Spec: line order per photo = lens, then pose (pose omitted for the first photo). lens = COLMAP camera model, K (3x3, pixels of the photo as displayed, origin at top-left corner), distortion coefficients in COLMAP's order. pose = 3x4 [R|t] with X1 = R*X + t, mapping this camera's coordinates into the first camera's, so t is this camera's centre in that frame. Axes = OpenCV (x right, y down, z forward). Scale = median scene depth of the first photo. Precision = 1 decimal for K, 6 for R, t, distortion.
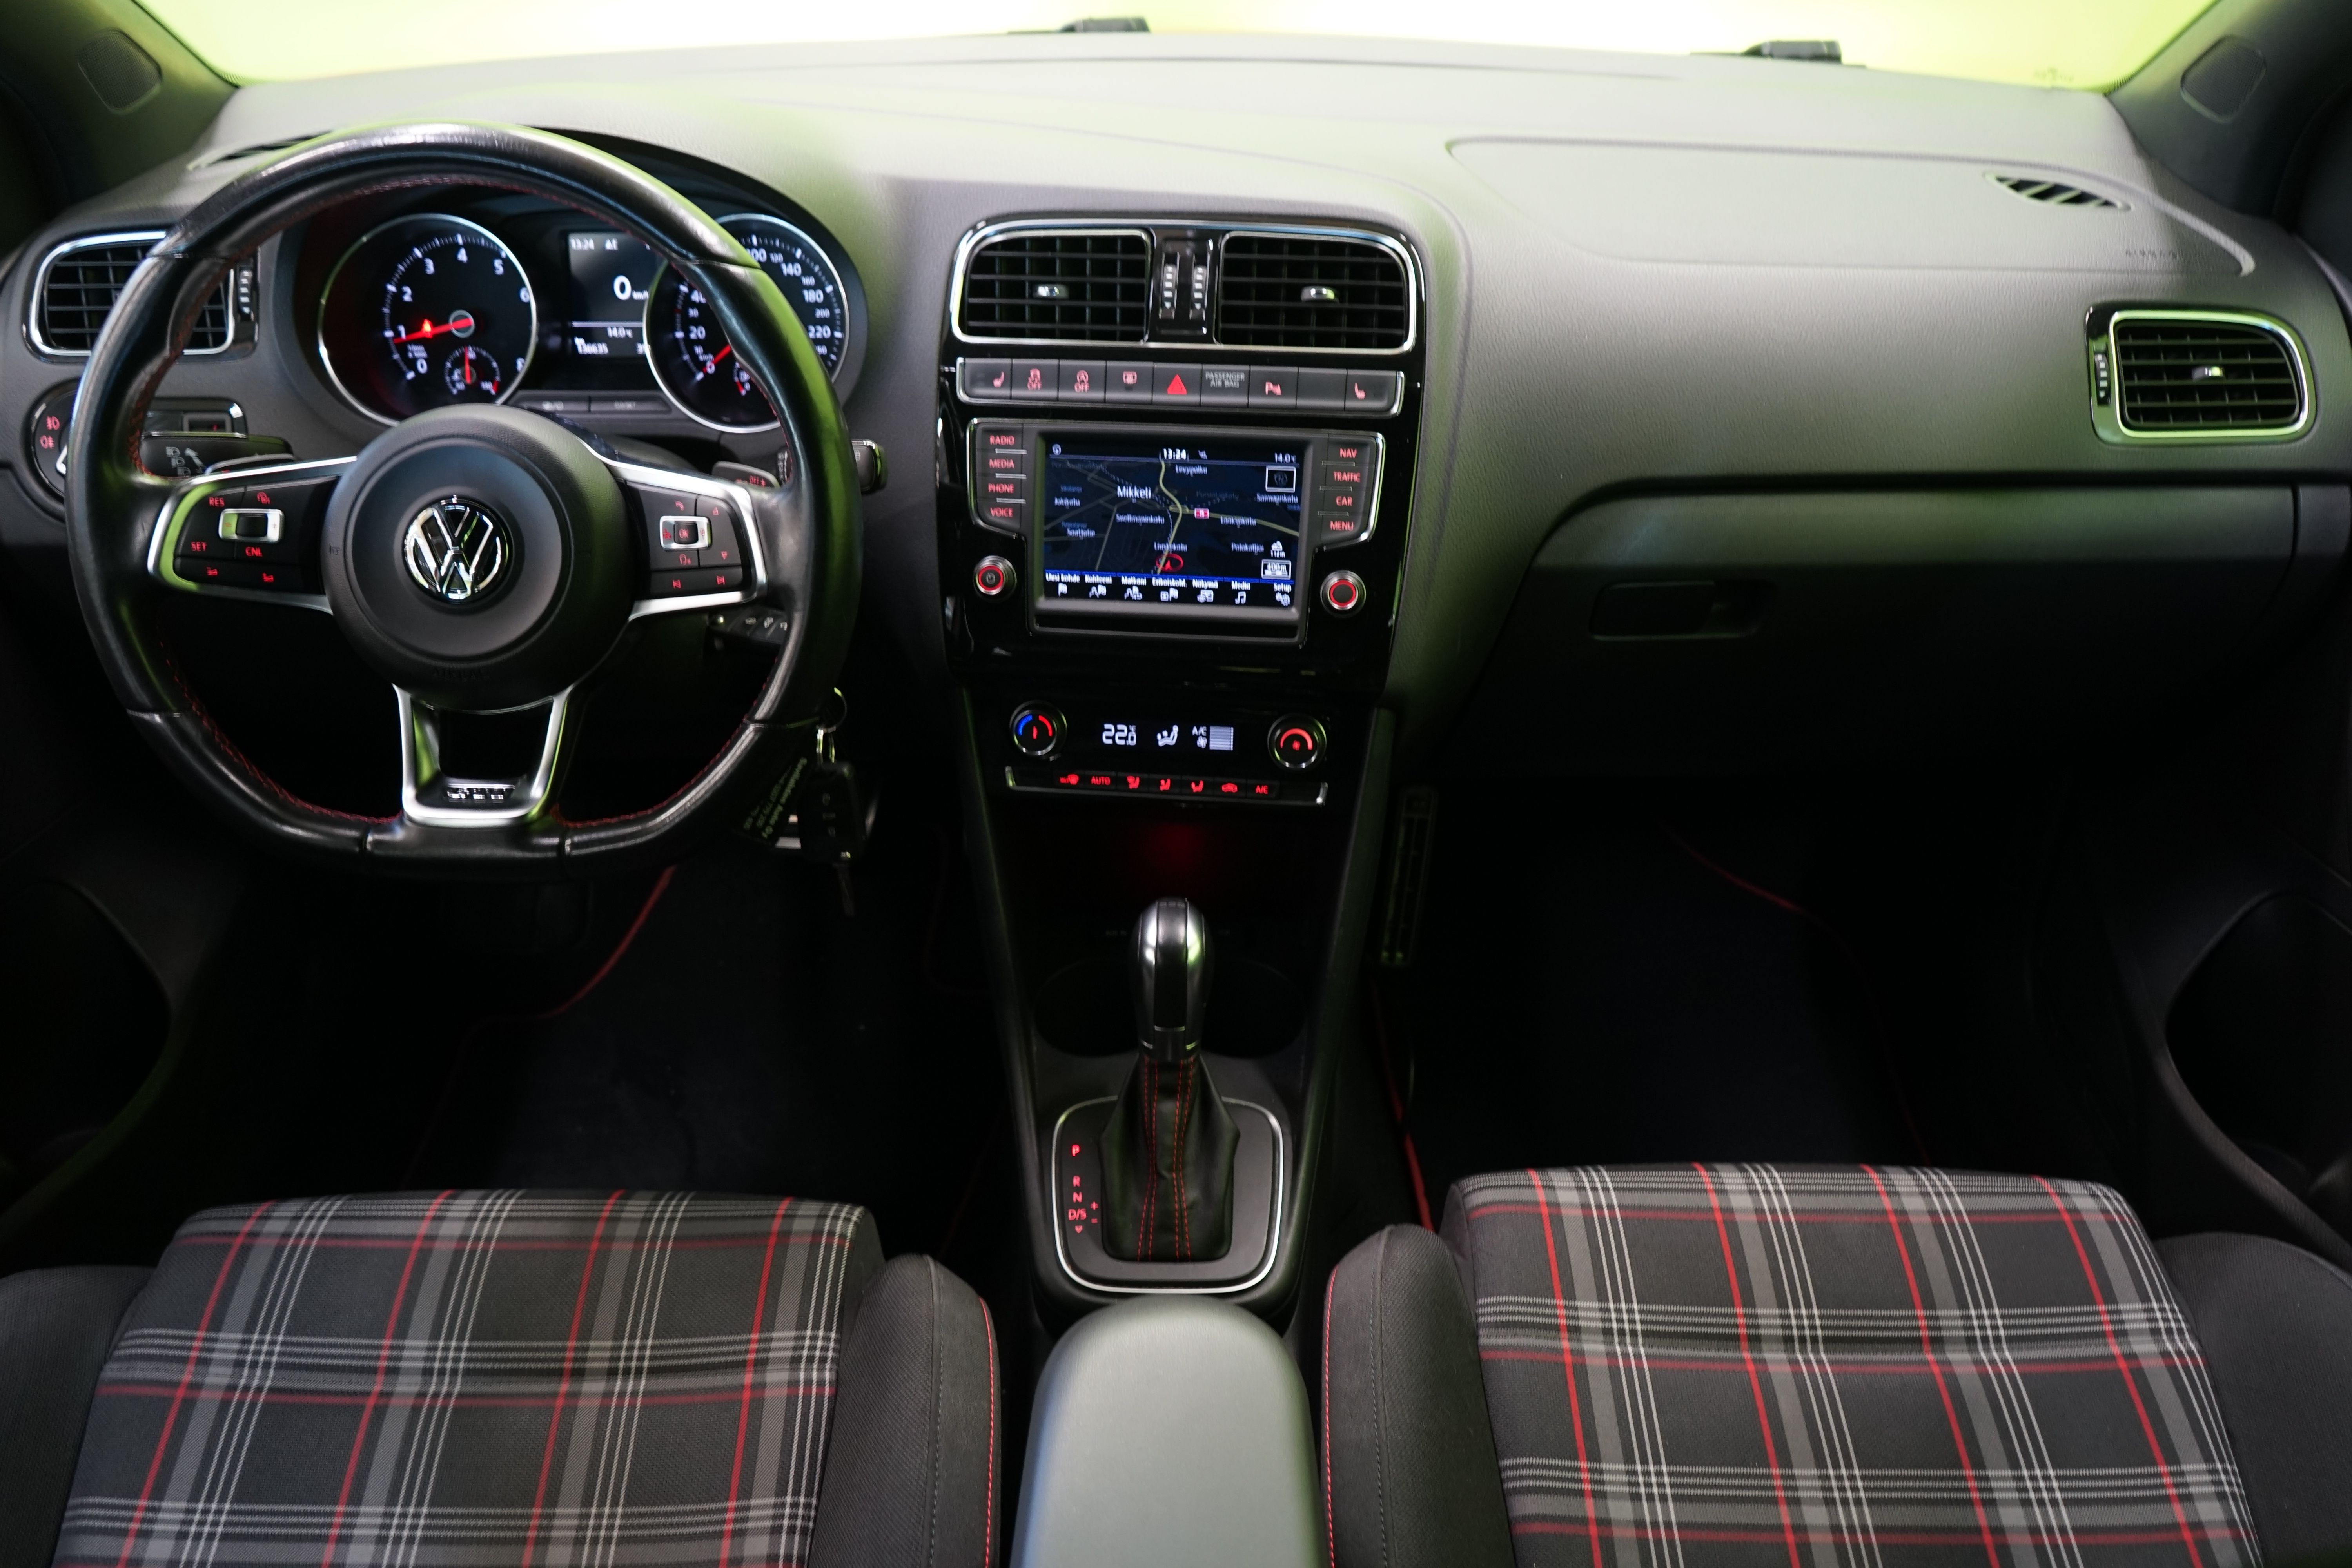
lens RADIAL K [[1858.5, 0, 1176.0], [0, 1858.5, 784.0], [0, 0, 1]] dist [-0.018152, 0.010192]
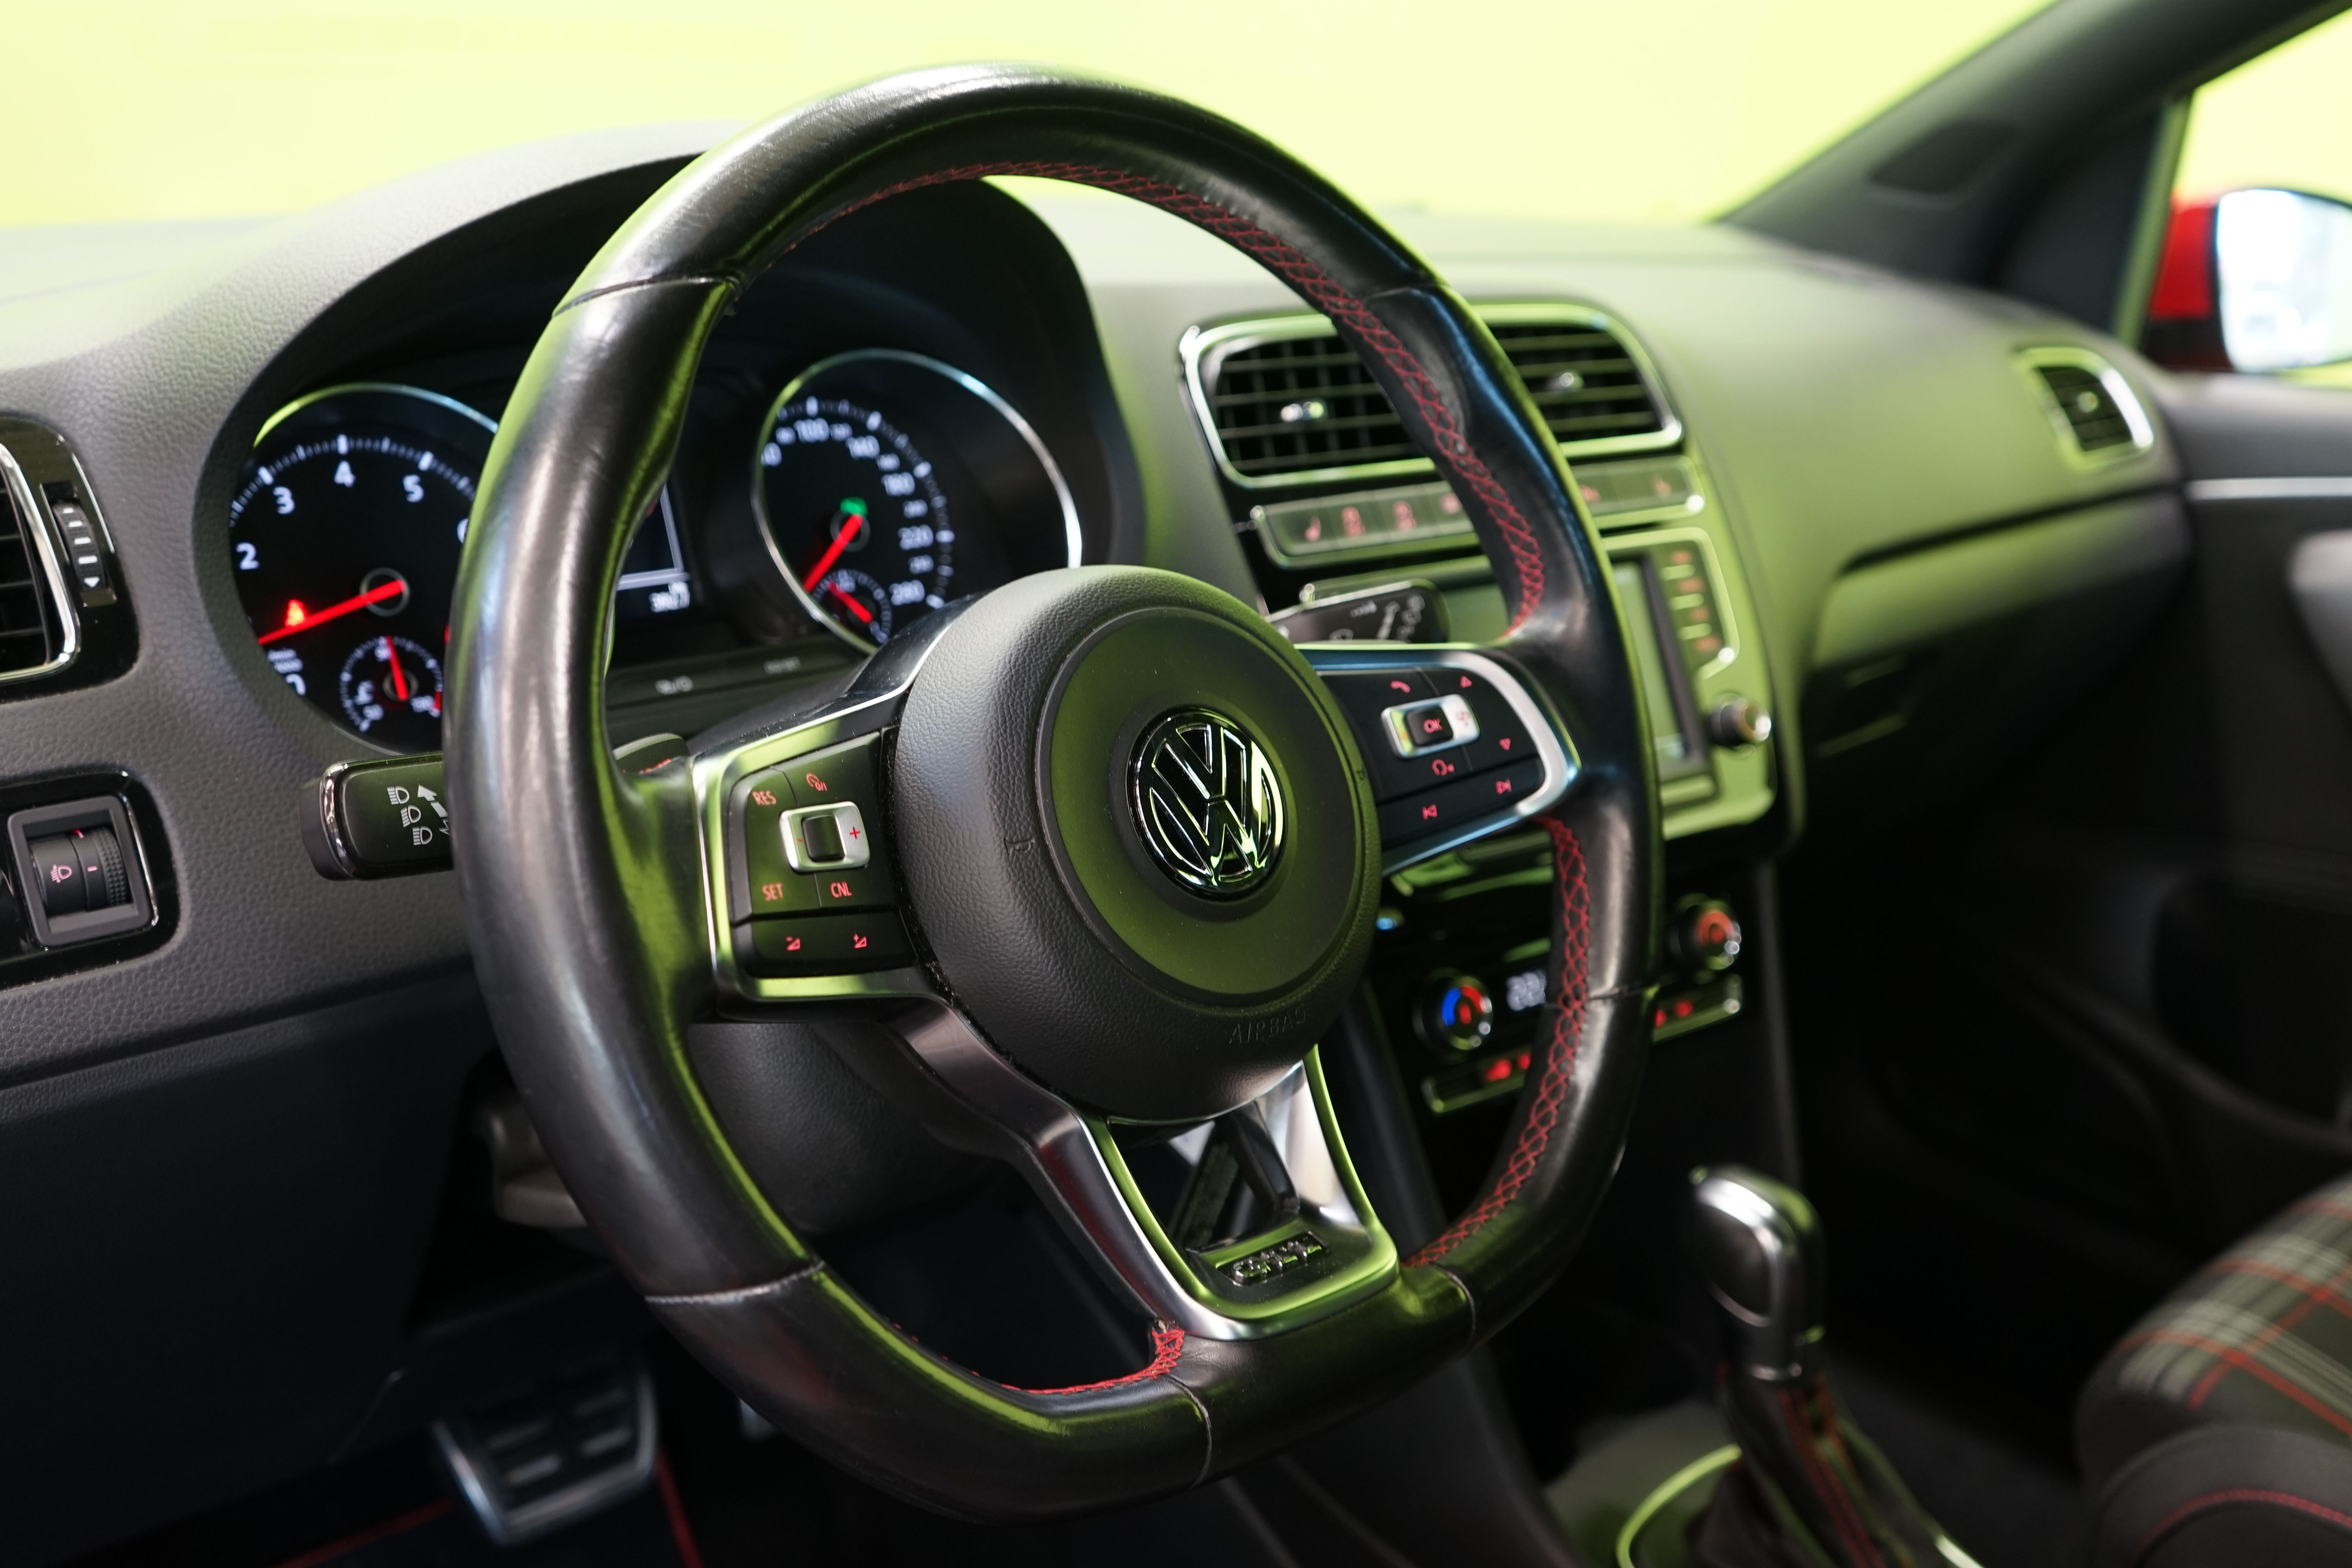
lens RADIAL K [[2172.4, 0, 1188.6], [0, 2172.4, 781.3], [0, 0, 1]] dist [0.002837, 0.013811]
pose [[0.736426, -0.187166, 0.650112, -0.675304], [0.338933, 0.933742, -0.115110, -0.051052], [-0.585492, 0.305114, 0.751069, 0.441558]]
